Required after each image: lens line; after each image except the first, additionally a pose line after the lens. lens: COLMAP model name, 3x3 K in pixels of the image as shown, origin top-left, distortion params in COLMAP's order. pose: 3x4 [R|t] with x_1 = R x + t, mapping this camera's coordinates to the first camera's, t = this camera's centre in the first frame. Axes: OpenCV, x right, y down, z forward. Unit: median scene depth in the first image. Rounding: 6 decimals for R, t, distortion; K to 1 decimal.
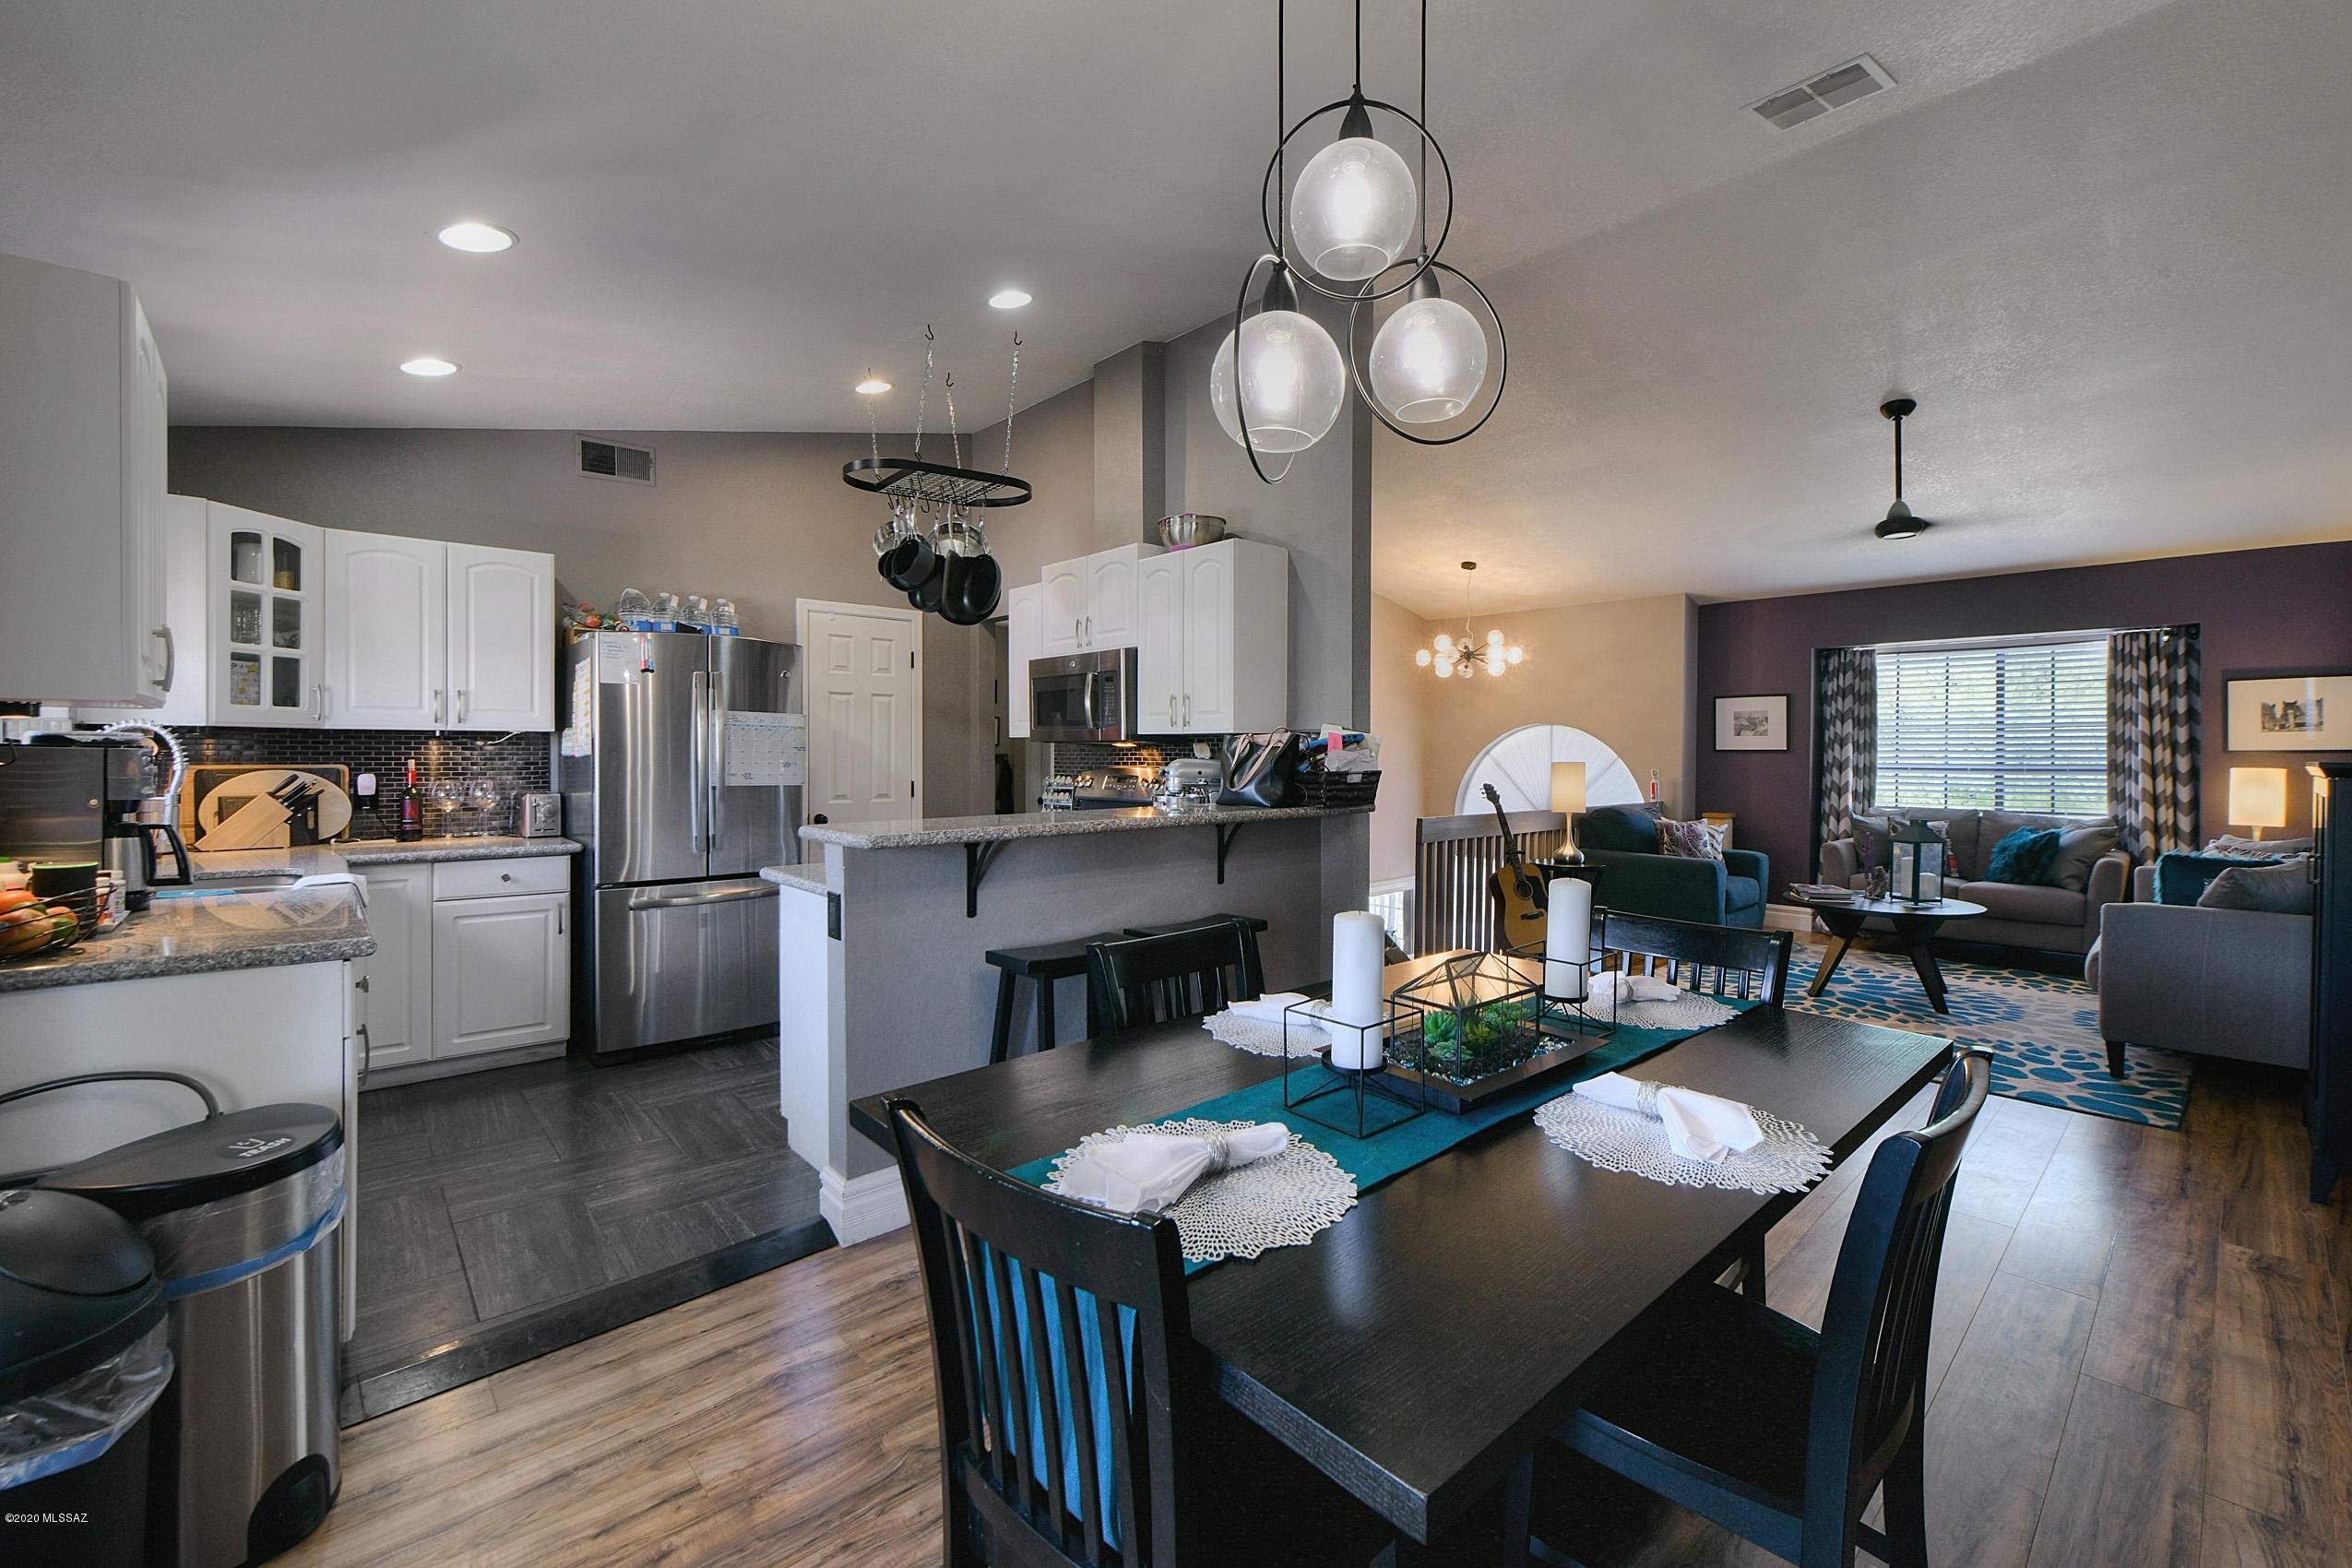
lens RADIAL K [[971.1, 0, 1220.8], [0, 971.1, 745.9], [0, 0, 1]] dist [-0.012104, 0.000269]
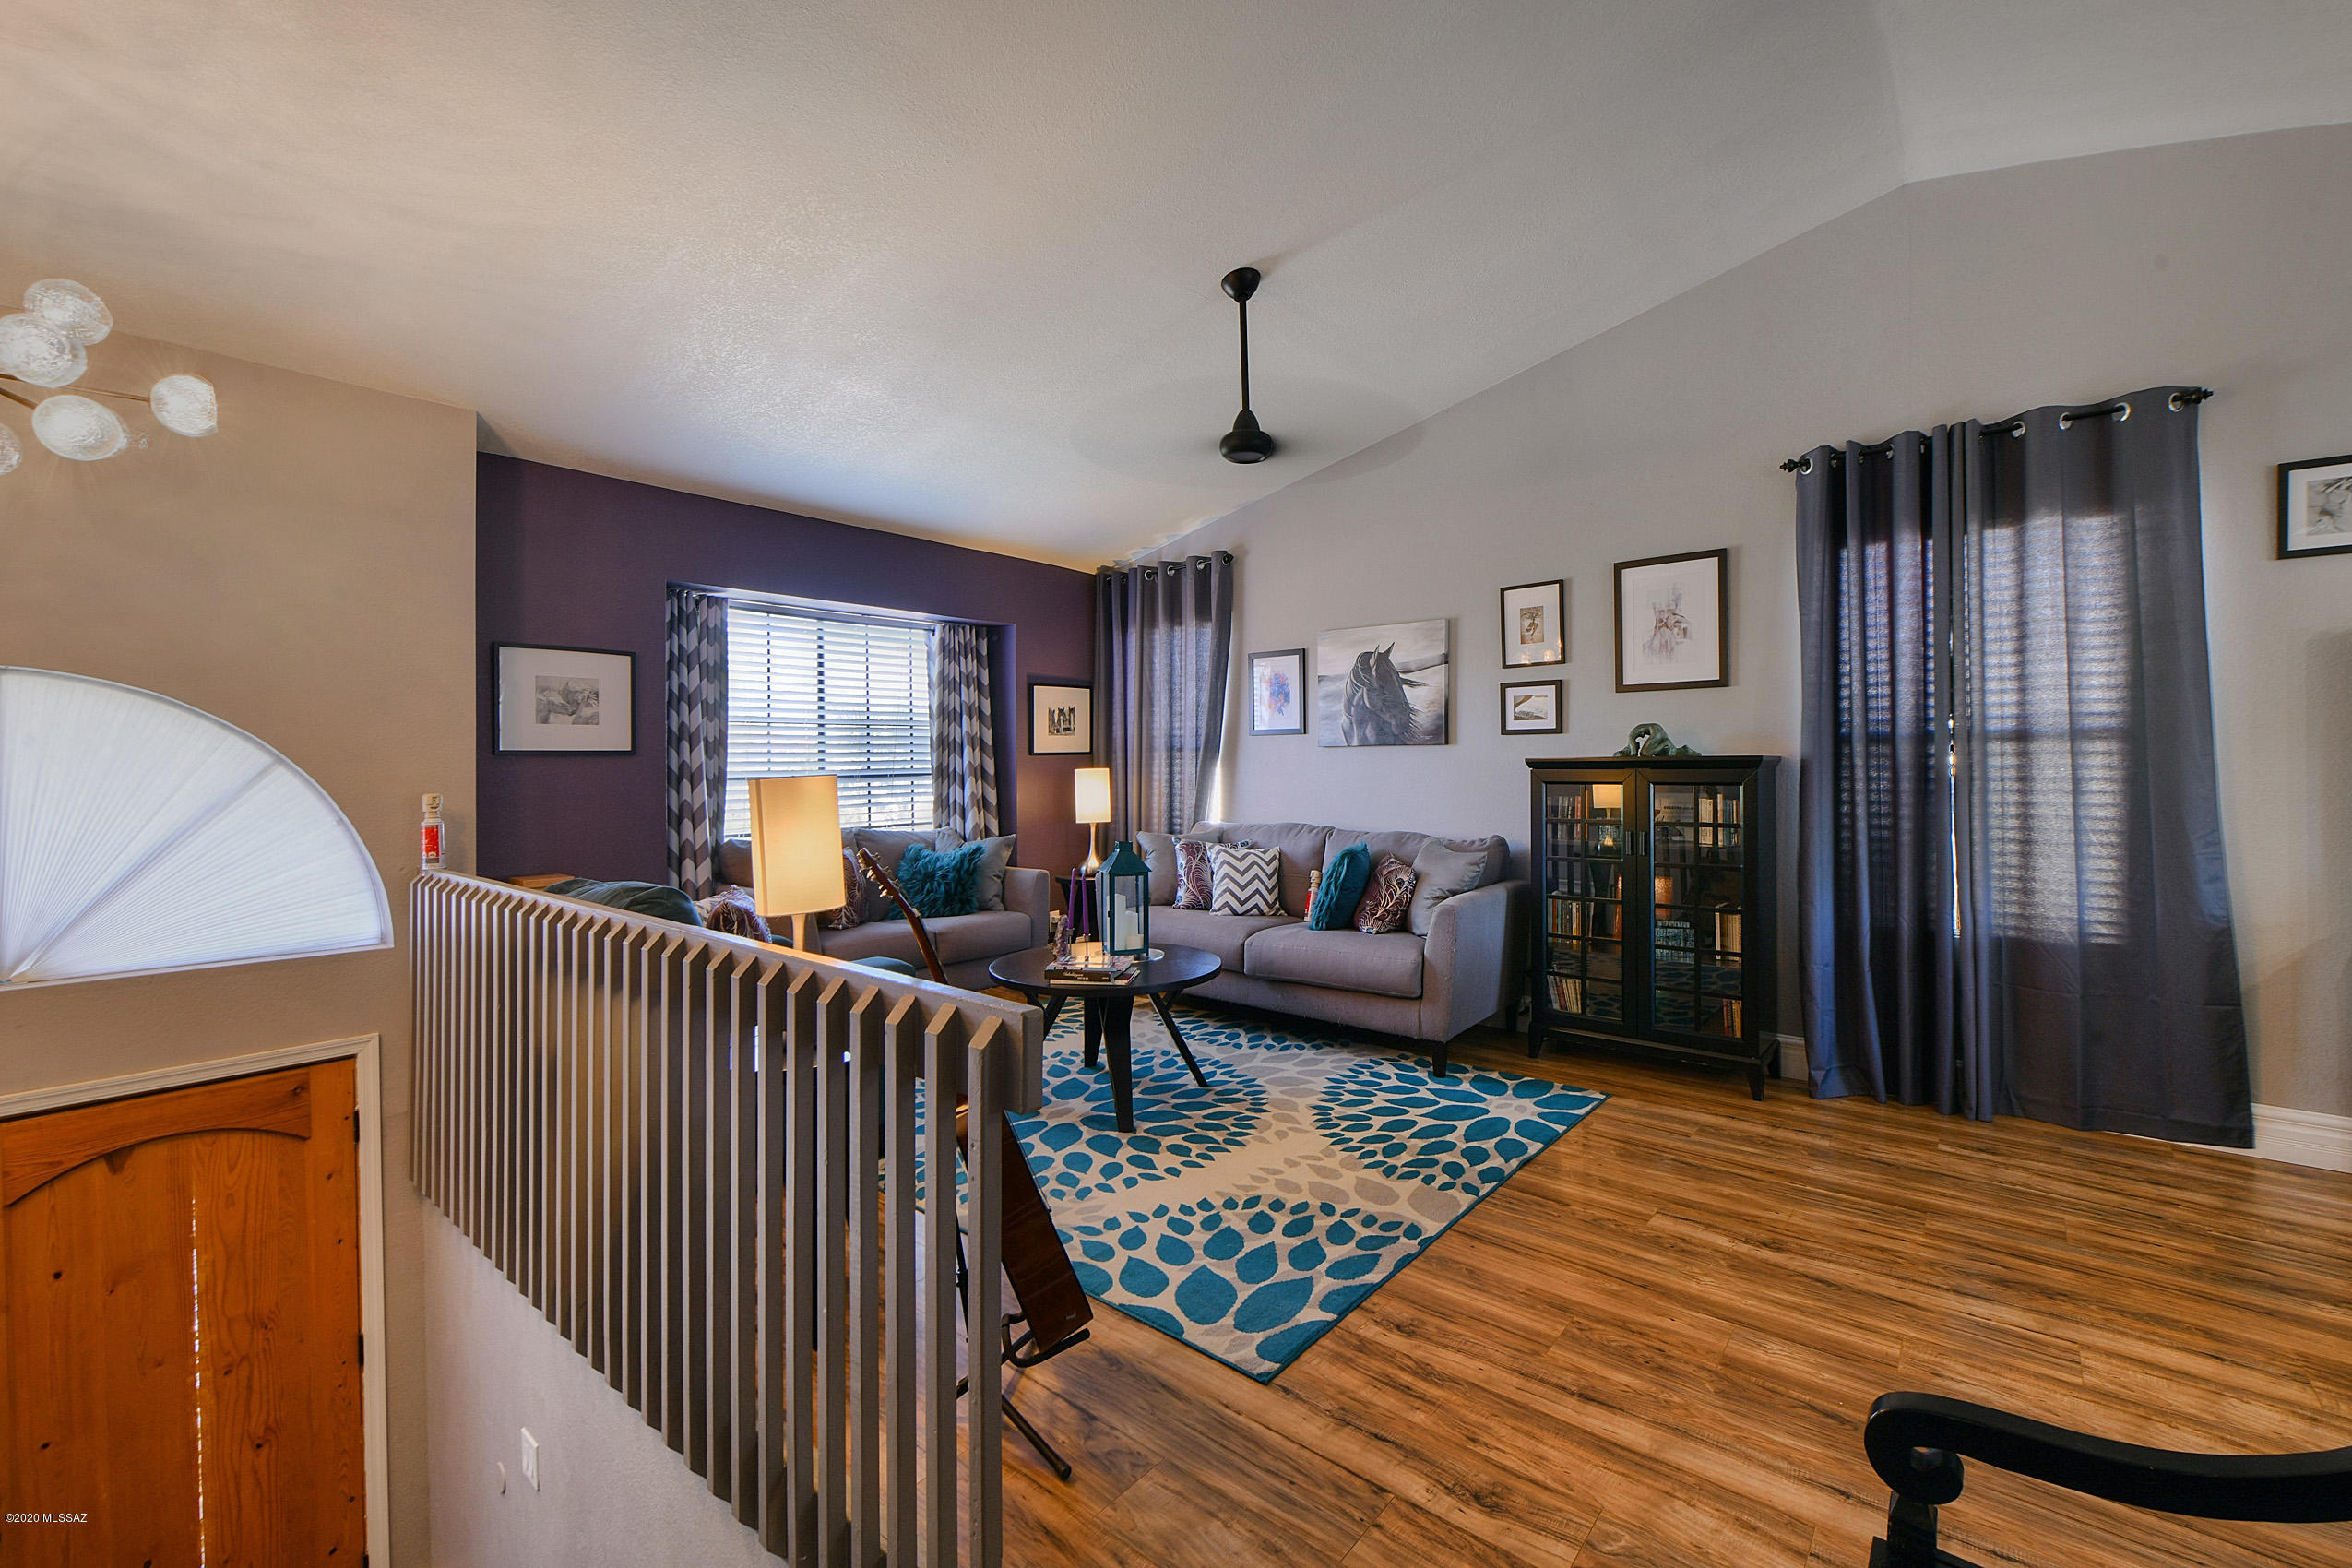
lens RADIAL K [[1000.1, 0, 1176.0], [0, 1000.1, 784.0], [0, 0, 1]] dist [-0.004086, -0.000392]
pose [[-0.112849, -0.024835, 0.993302, -0.038460], [0.000329, 0.999687, 0.025032, 0.010564], [-0.993612, 0.003152, -0.112805, 0.896812]]
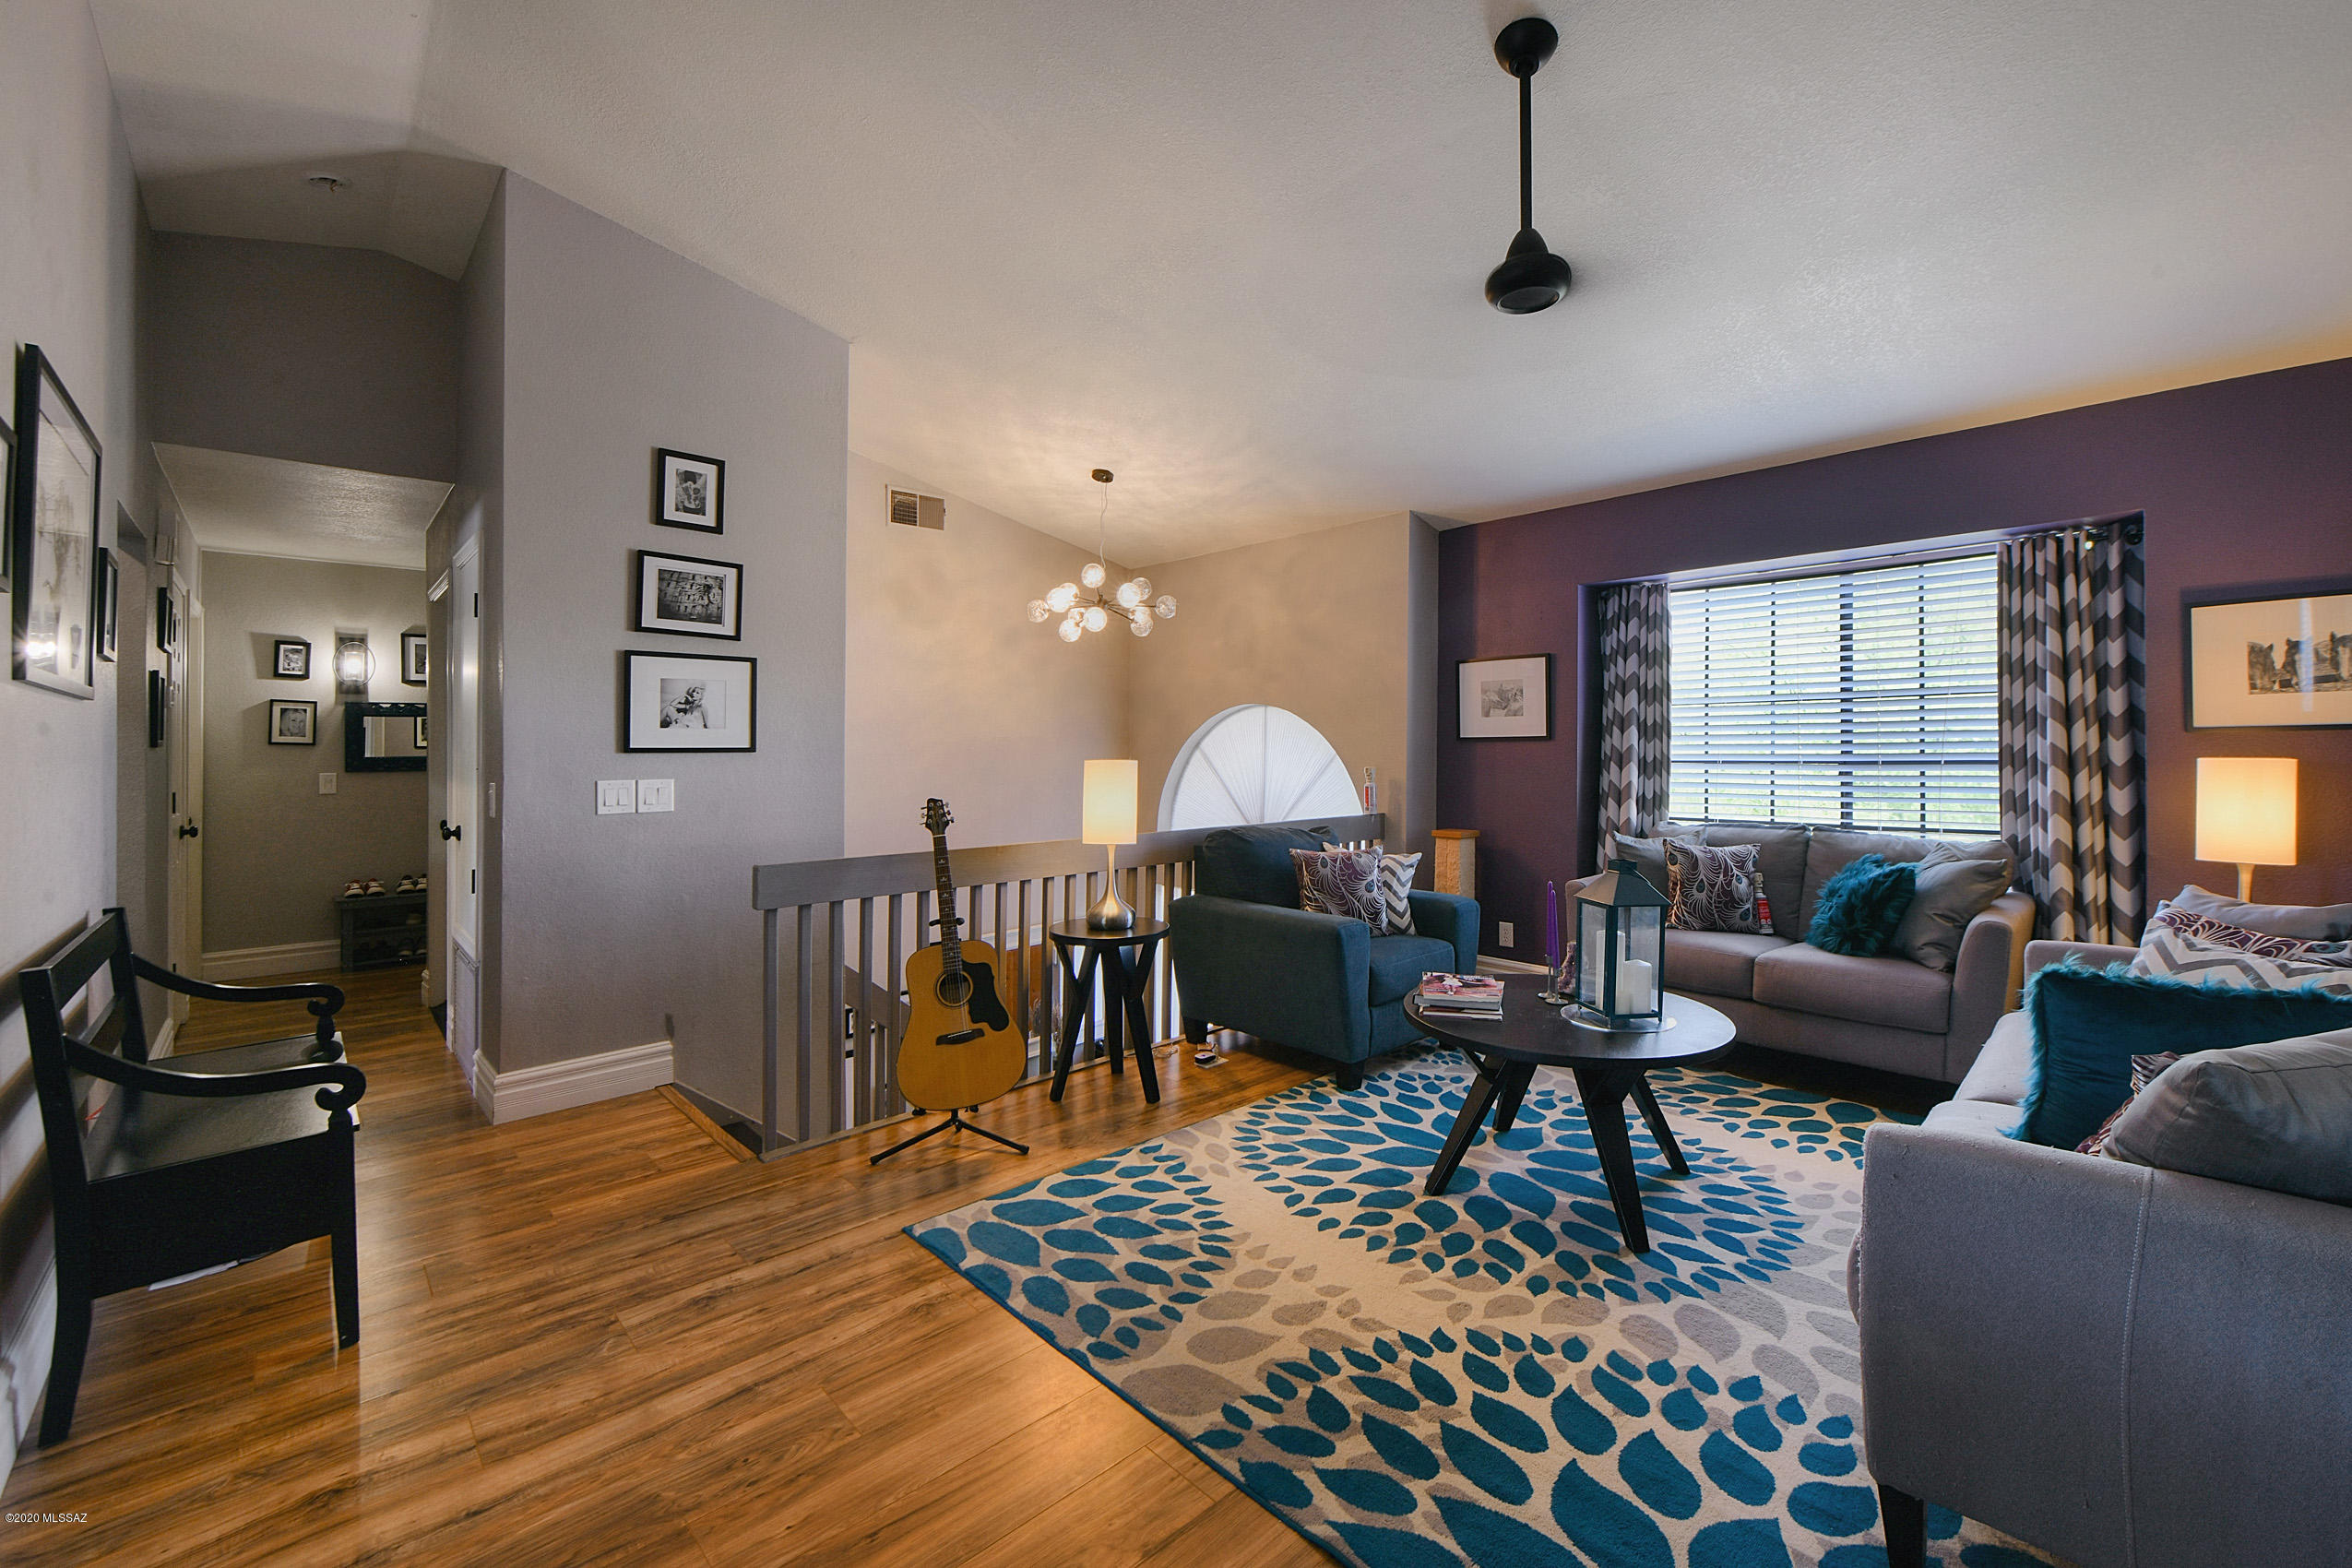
lens RADIAL K [[956.2, 0, 1244.9], [0, 956.2, 740.6], [0, 0, 1]] dist [-0.002676, -0.000911]
pose [[0.999623, -0.011667, 0.024859, 0.428553], [0.011683, 0.999932, -0.000516, 0.005954], [-0.024851, 0.000806, 0.999691, 0.404749]]
